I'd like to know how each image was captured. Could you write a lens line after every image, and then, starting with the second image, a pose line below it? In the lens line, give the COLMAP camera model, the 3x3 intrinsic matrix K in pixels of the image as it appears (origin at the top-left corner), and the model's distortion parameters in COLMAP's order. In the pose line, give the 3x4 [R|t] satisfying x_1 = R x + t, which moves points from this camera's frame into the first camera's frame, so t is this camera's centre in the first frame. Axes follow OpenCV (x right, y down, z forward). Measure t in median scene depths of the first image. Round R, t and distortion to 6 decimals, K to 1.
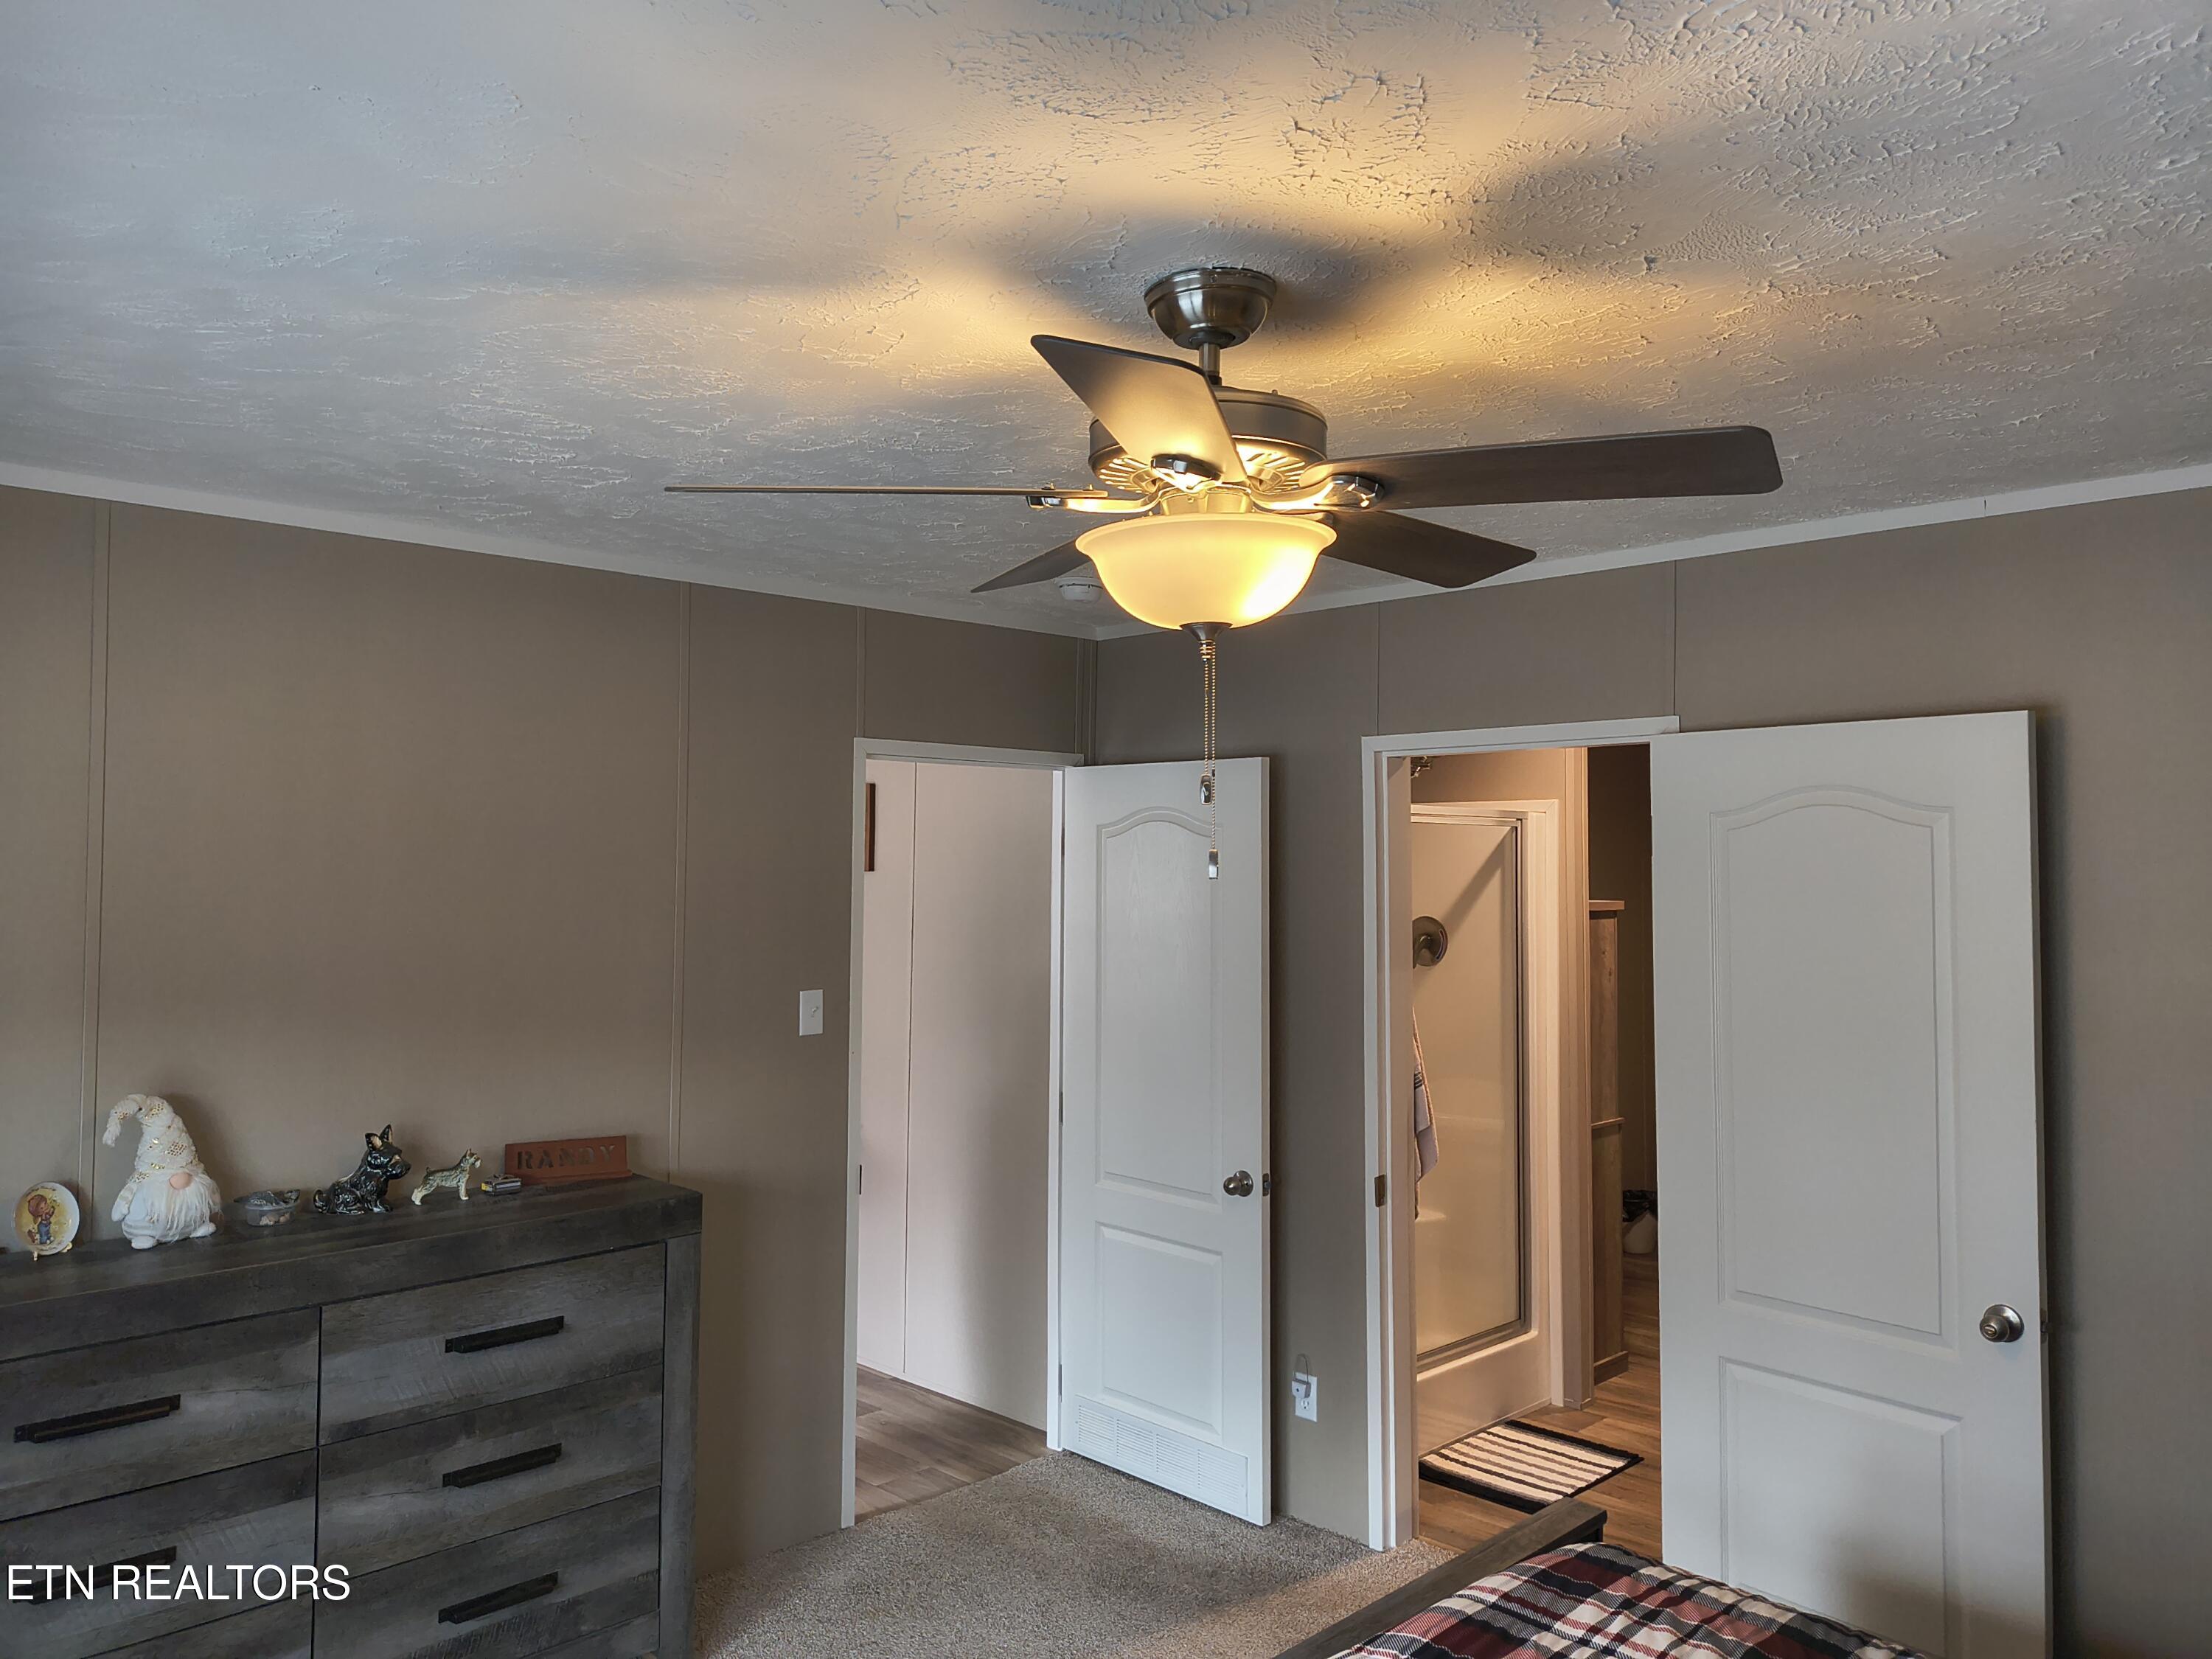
lens RADIAL K [[1608.0, 0, 1094.6], [0, 1608.0, 822.7], [0, 0, 1]] dist [0.078047, -0.099857]
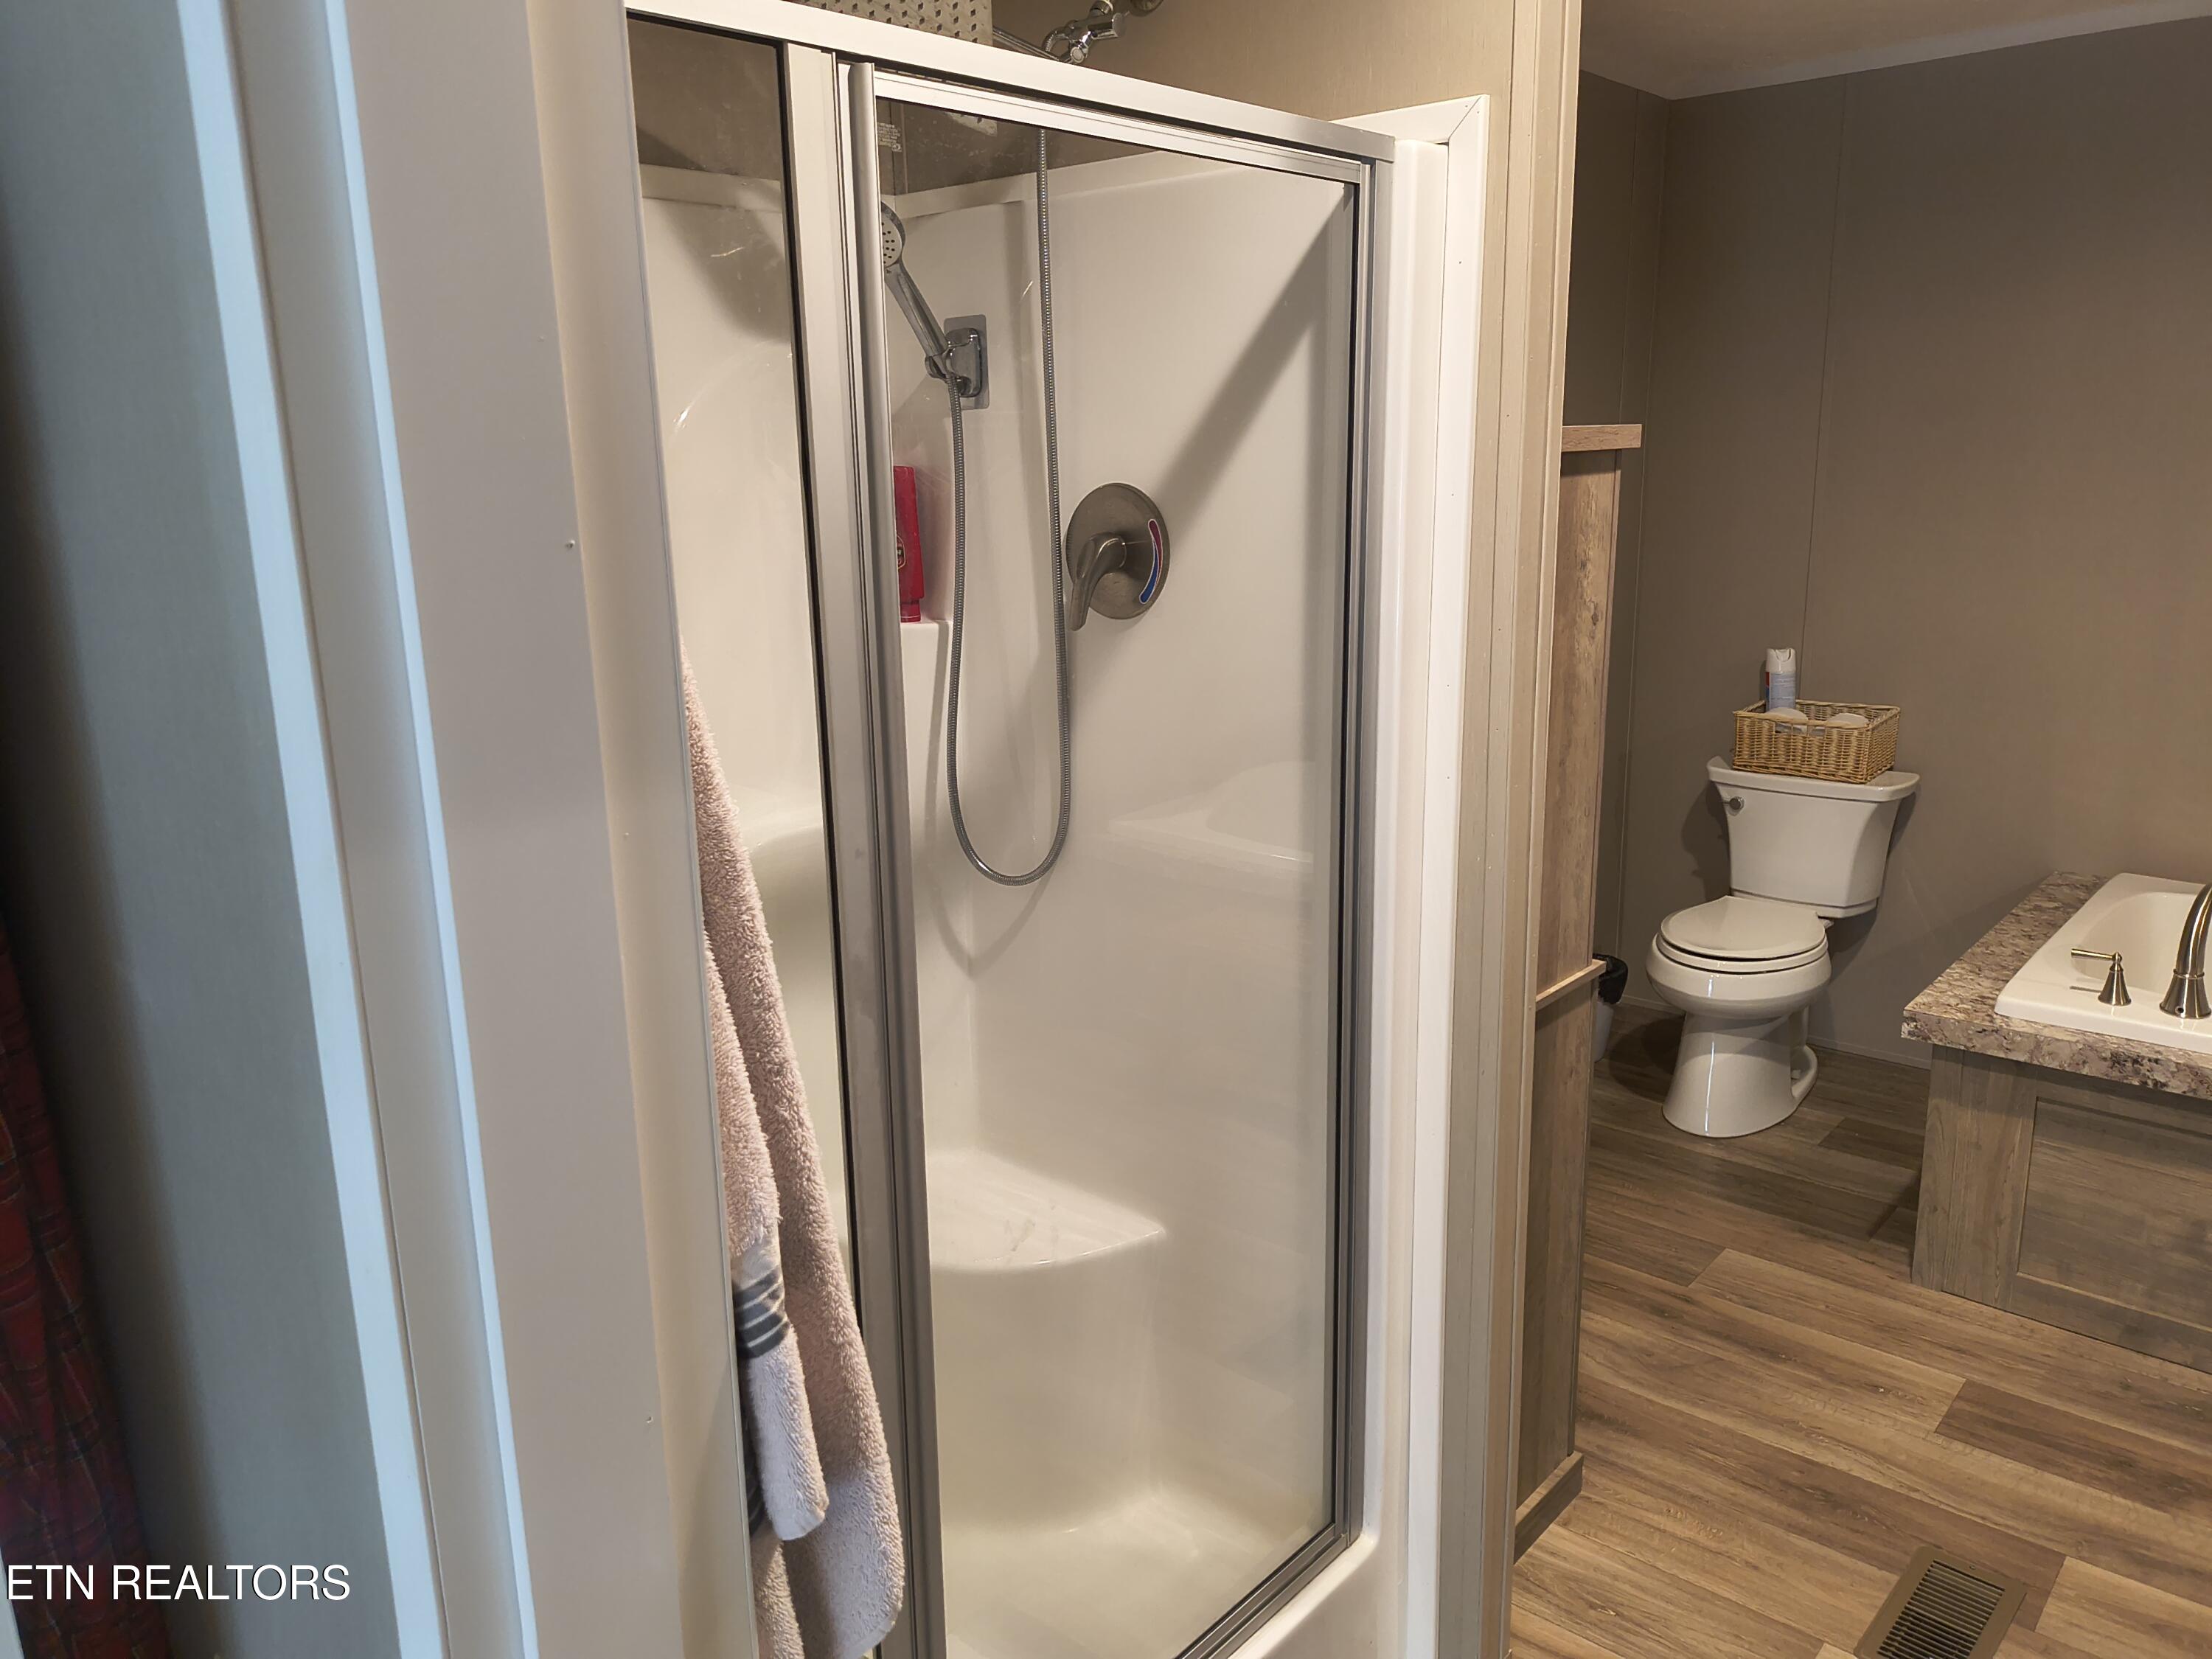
lens RADIAL K [[1608.0, 0, 1094.6], [0, 1608.0, 822.7], [0, 0, 1]] dist [0.078047, -0.099857]
pose [[0.997750, -0.037074, 0.055858, 0.180806], [0.021250, 0.965106, 0.260997, 0.037737], [-0.063585, -0.259222, 0.963722, 0.640303]]
